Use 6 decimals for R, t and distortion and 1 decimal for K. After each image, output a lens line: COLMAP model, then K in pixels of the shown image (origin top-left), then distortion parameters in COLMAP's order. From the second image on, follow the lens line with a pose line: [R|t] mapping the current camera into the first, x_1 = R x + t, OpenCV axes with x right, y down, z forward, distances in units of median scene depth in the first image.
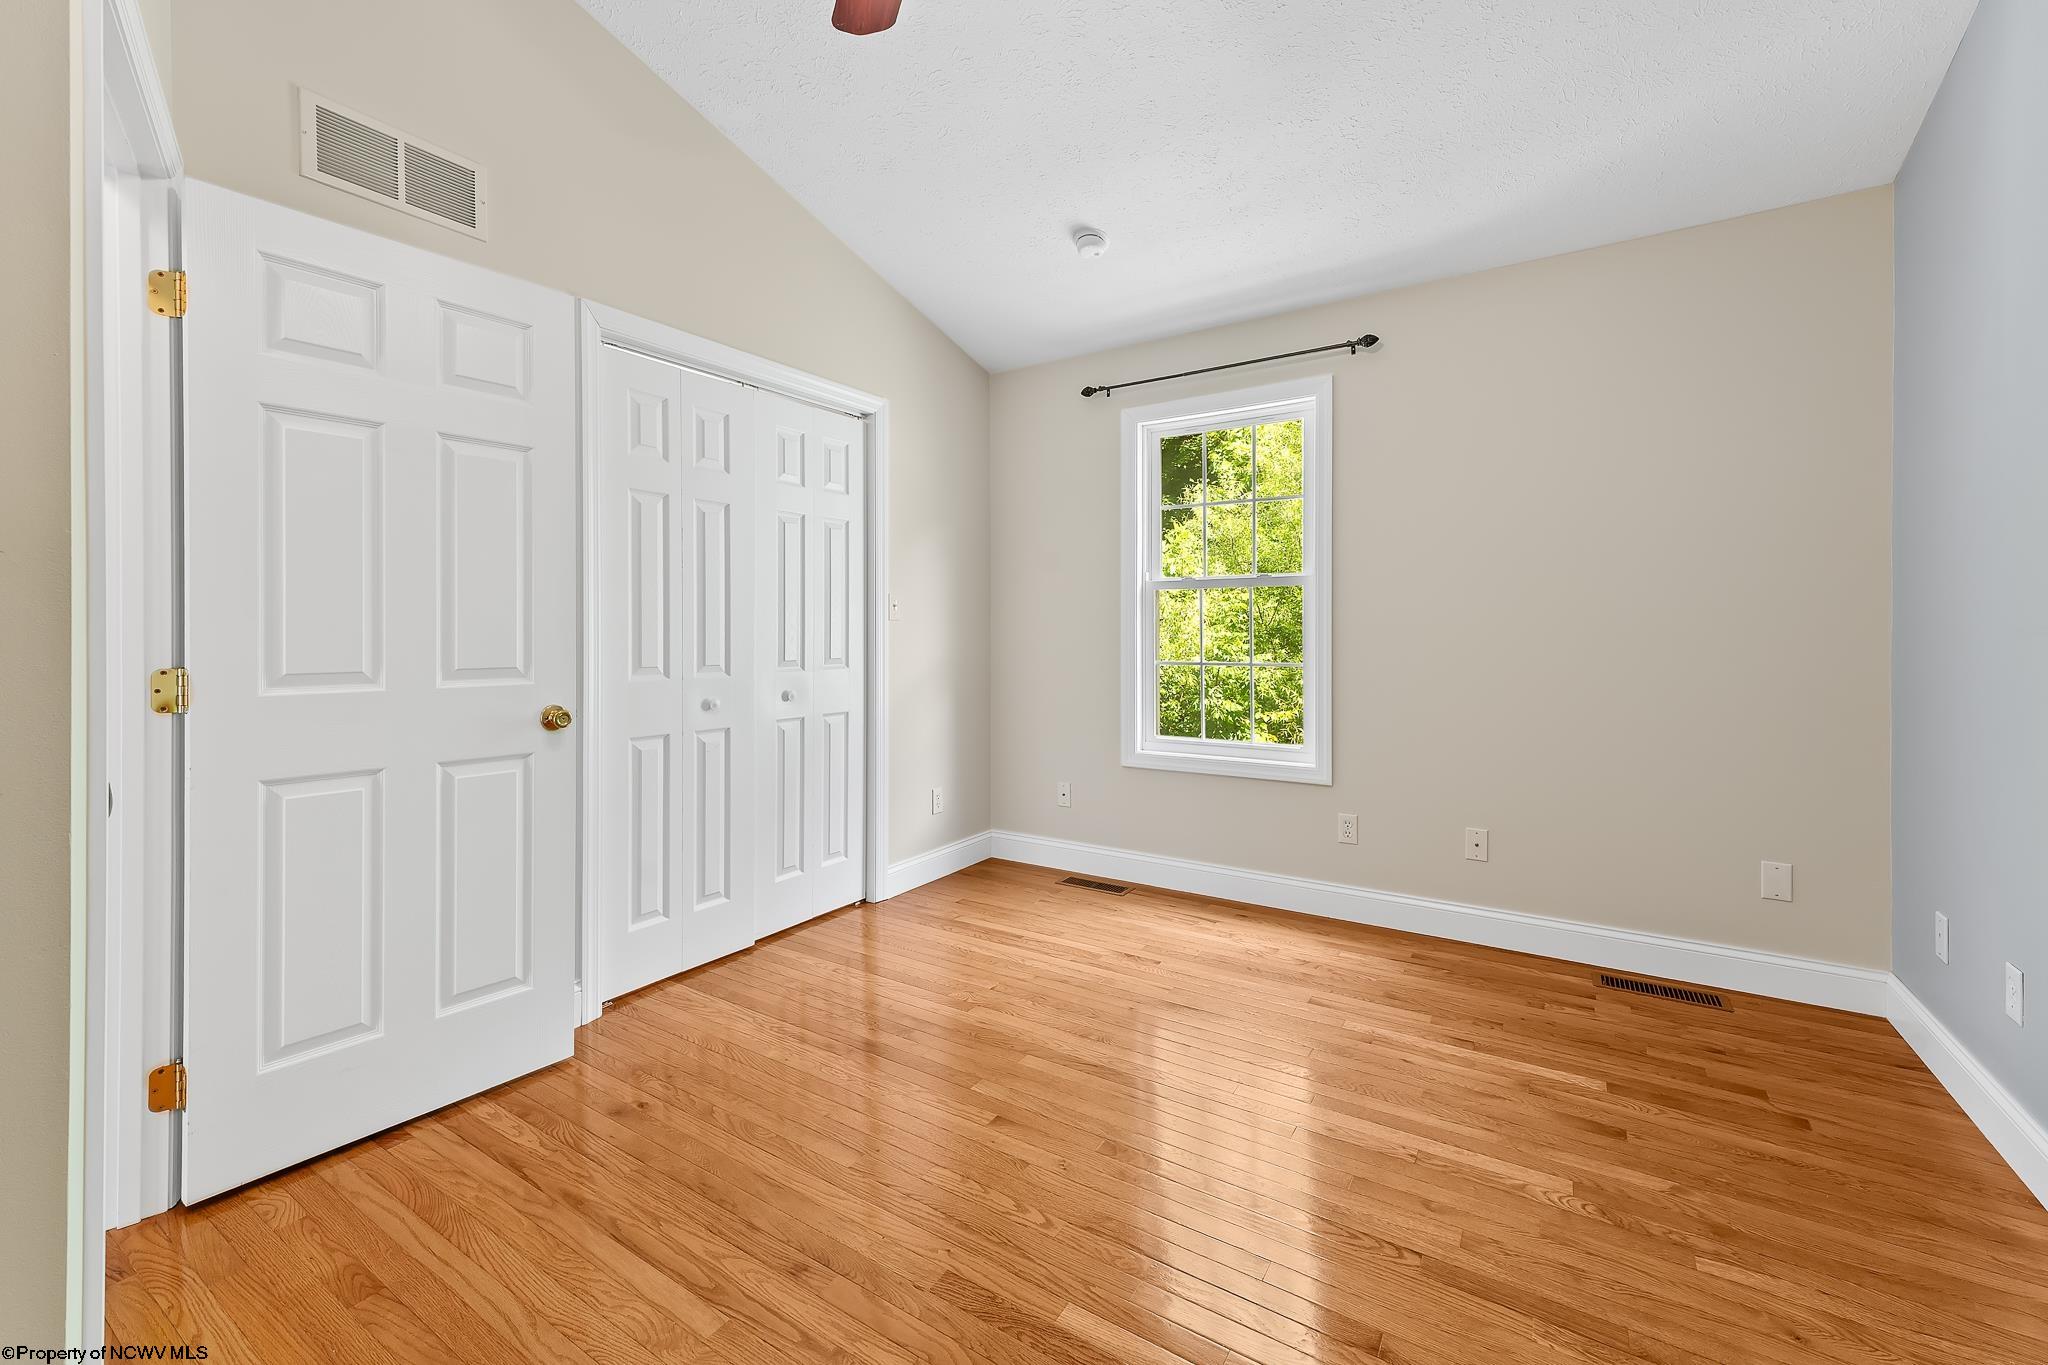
lens RADIAL K [[849.3, 0, 1011.1], [0, 849.3, 628.0], [0, 0, 1]] dist [0.024590, -0.000095]
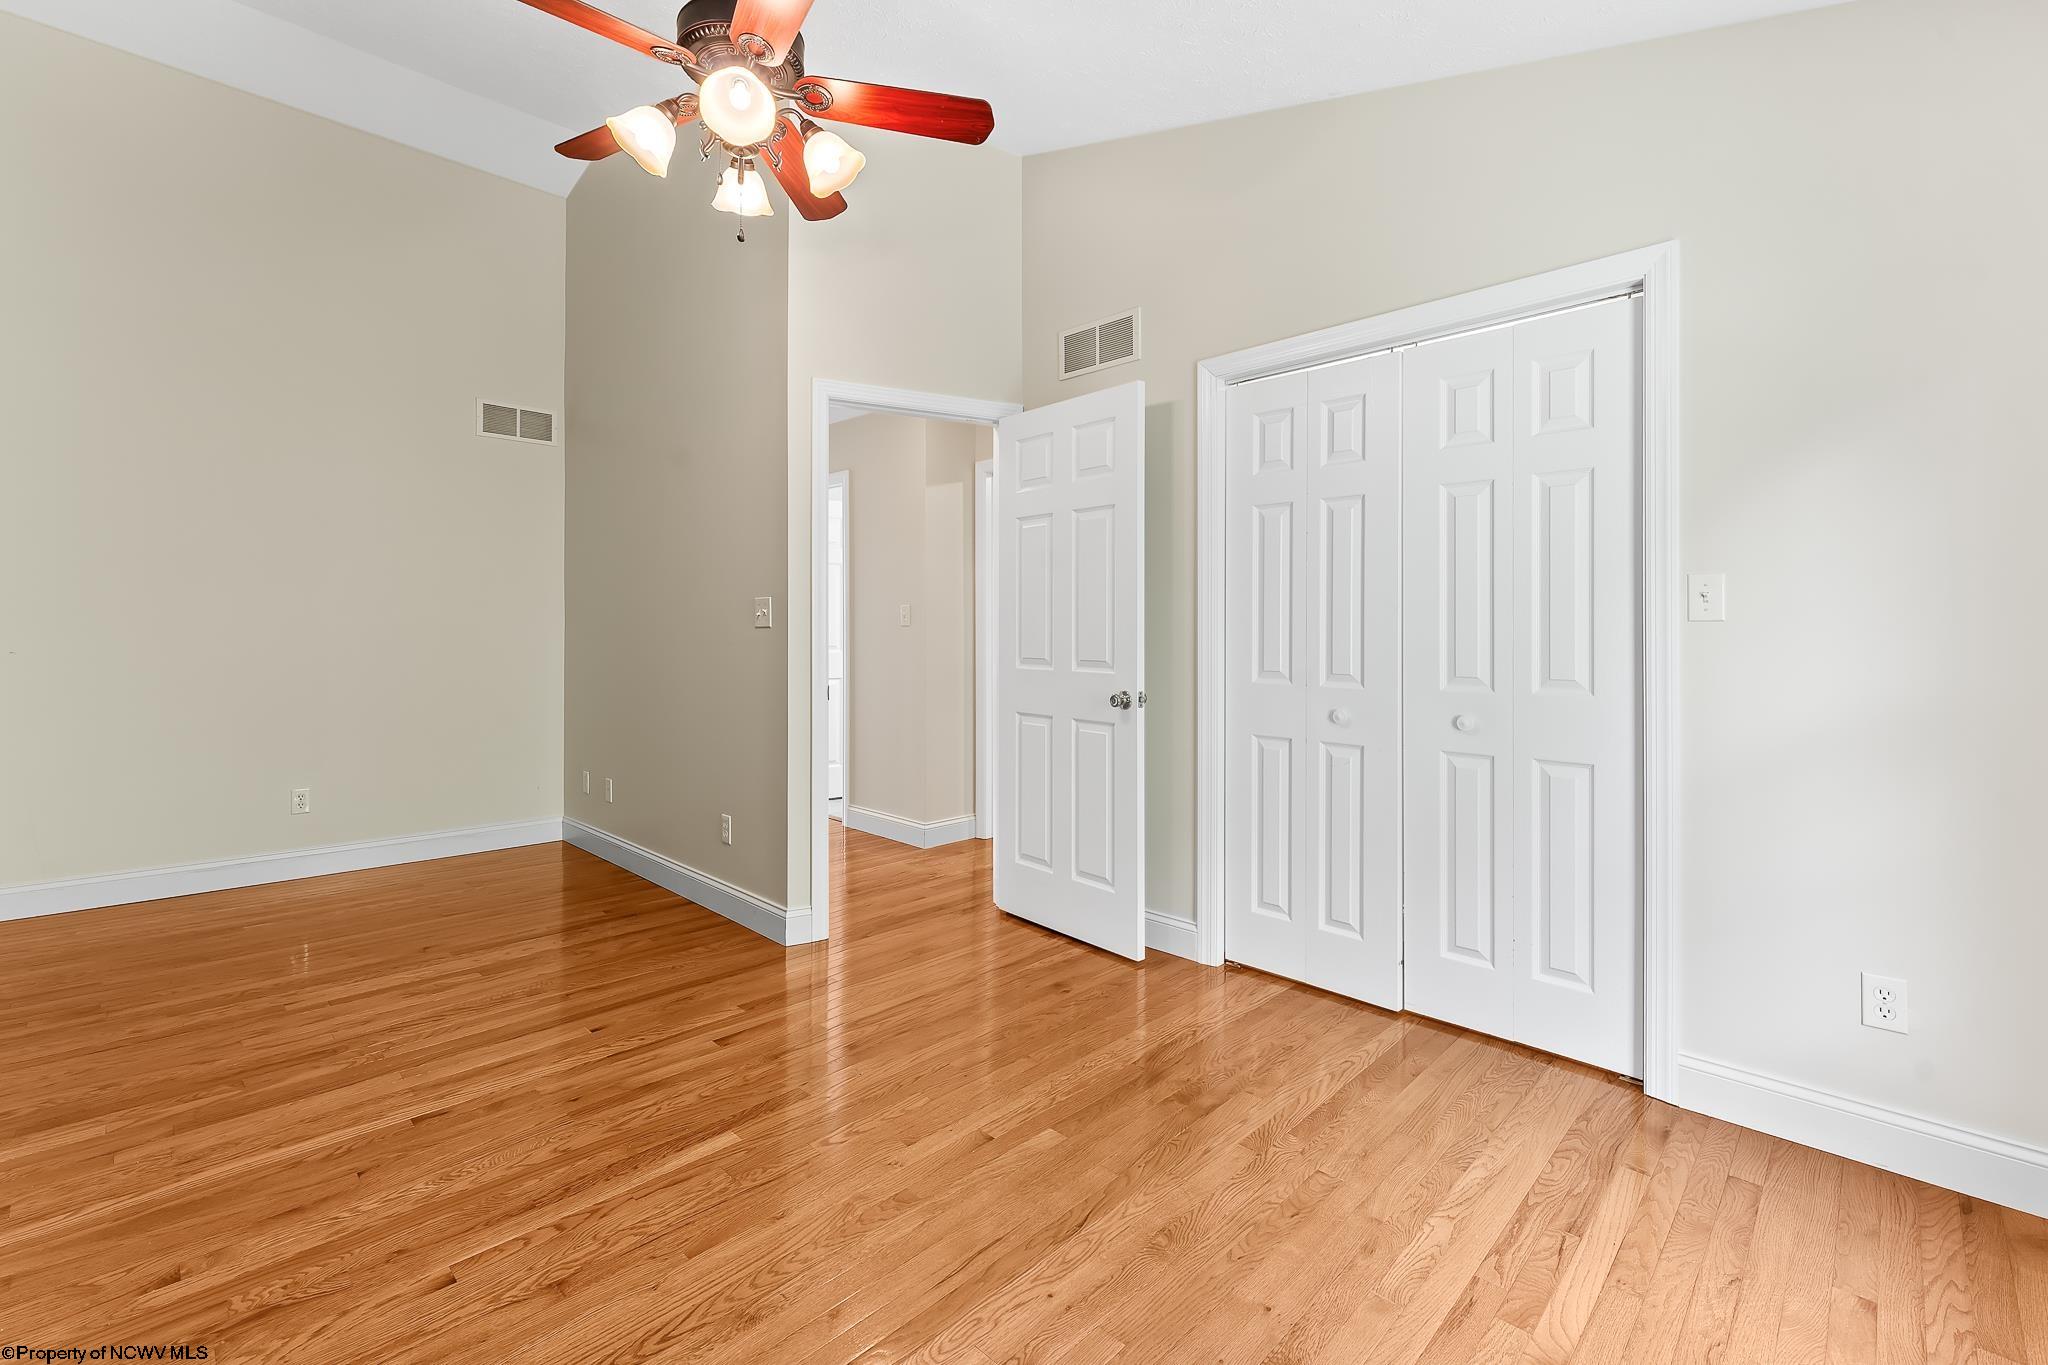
lens RADIAL K [[877.5, 0, 993.2], [0, 877.5, 632.9], [0, 0, 1]] dist [-0.000281, -0.000402]
pose [[-0.206464, -0.003491, -0.978448, 0.637612], [-0.004086, 0.999988, -0.002706, 0.003177], [0.978446, 0.003440, -0.206476, 0.805825]]
